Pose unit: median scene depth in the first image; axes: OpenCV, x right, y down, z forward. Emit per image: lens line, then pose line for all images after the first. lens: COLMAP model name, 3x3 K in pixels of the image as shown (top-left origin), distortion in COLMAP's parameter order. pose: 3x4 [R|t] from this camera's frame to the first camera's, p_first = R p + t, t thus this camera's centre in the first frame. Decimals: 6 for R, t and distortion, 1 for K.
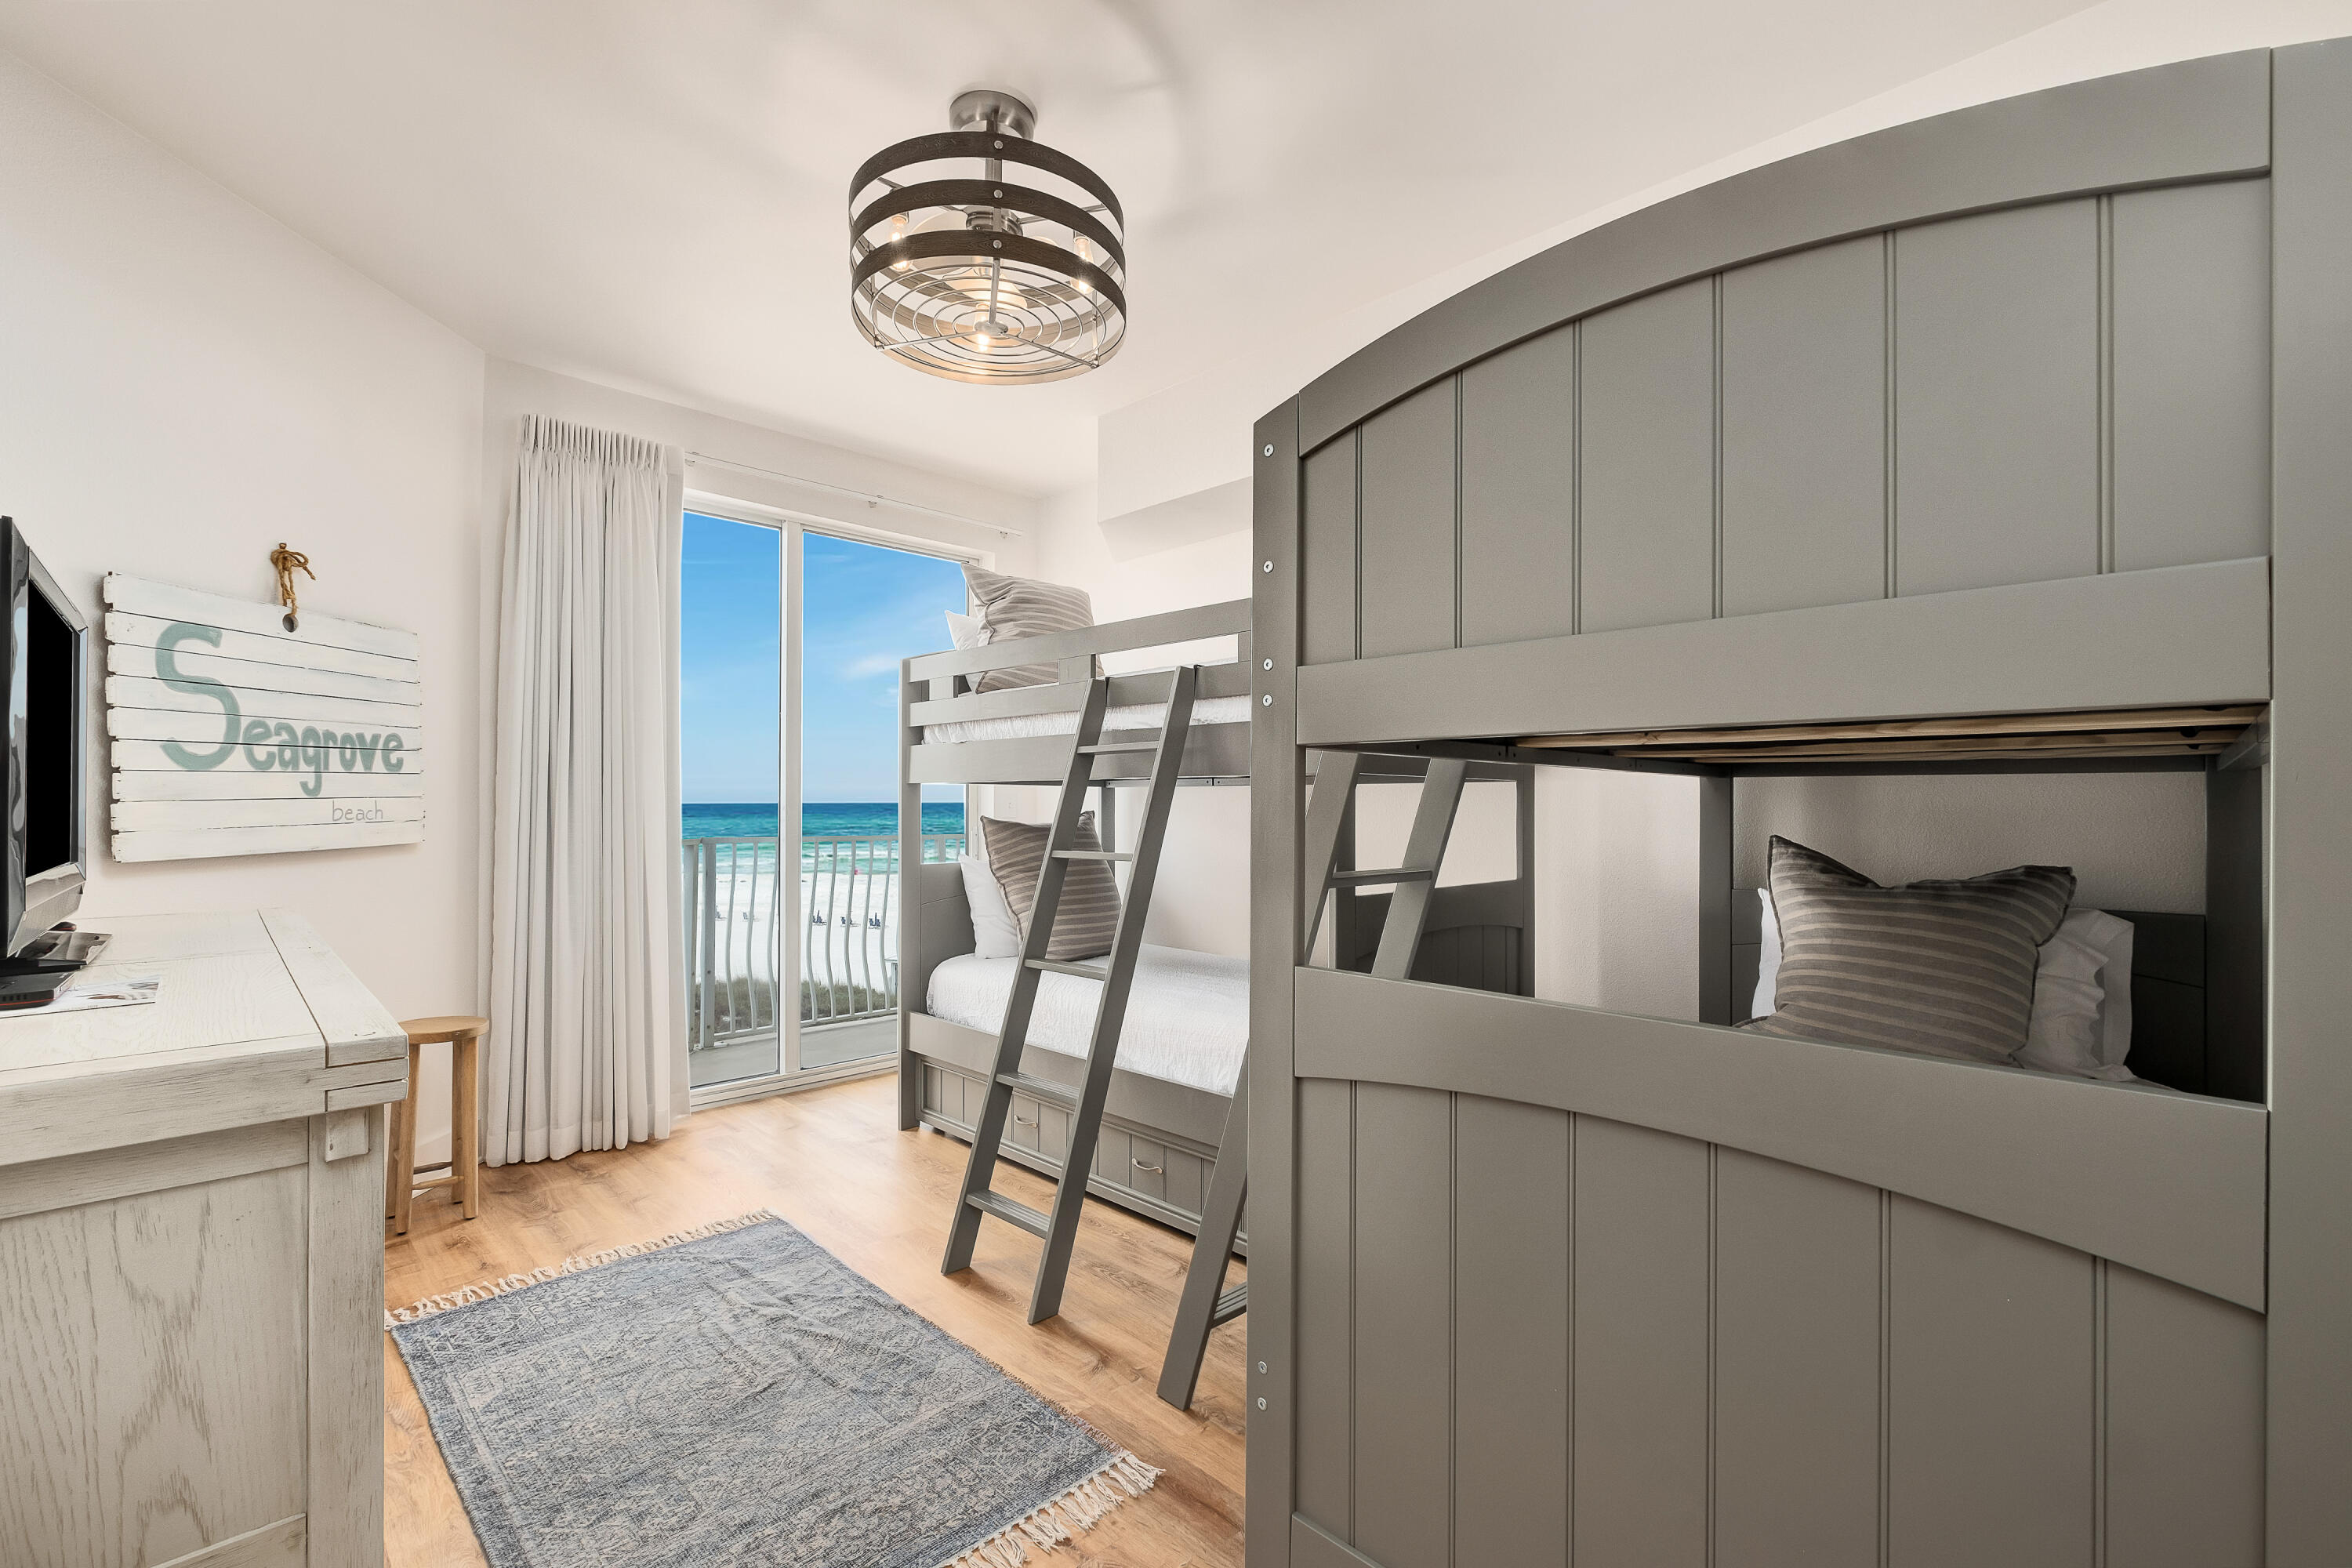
lens RADIAL K [[1044.8, 0, 1172.4], [0, 1044.8, 799.2], [0, 0, 1]] dist [-0.009463, -0.000023]
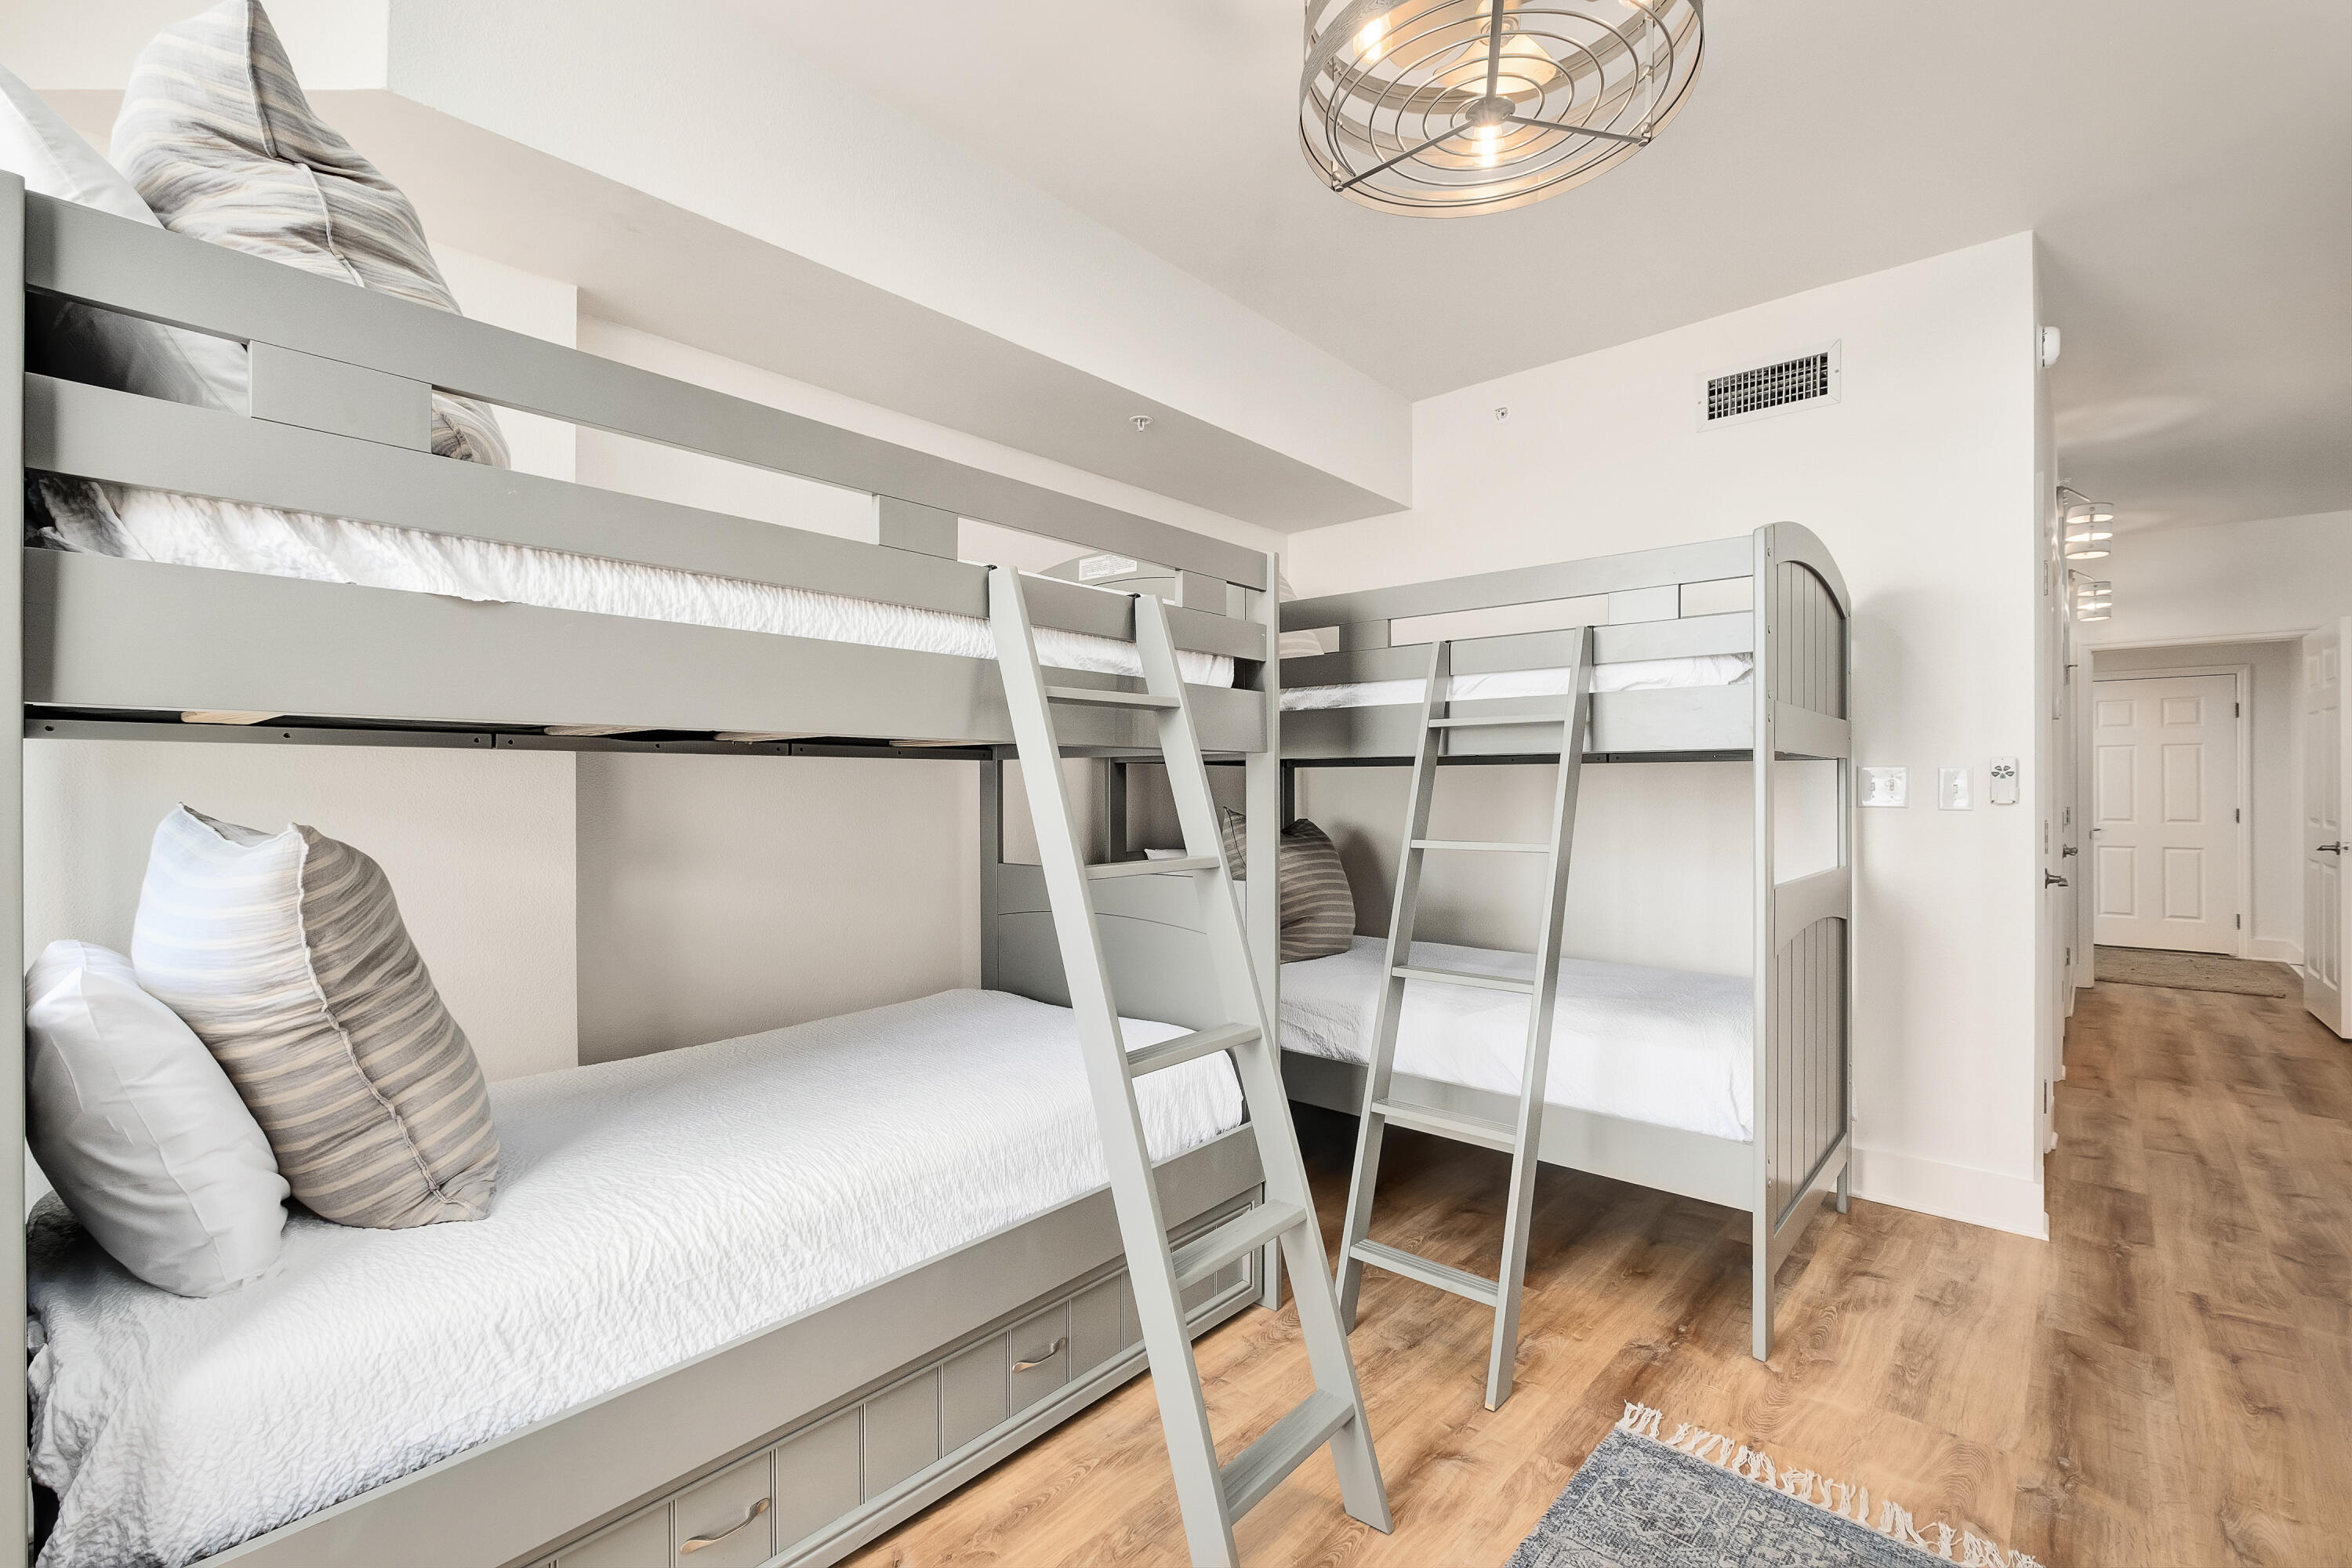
lens RADIAL K [[1044.8, 0, 1175.3], [0, 1044.8, 784.1], [0, 0, 1]] dist [-0.009463, -0.000023]
pose [[-0.070003, -0.000644, 0.997547, -0.876033], [-0.008266, 0.999966, 0.000065, 0.003915], [-0.997512, -0.008241, -0.070006, 1.272730]]
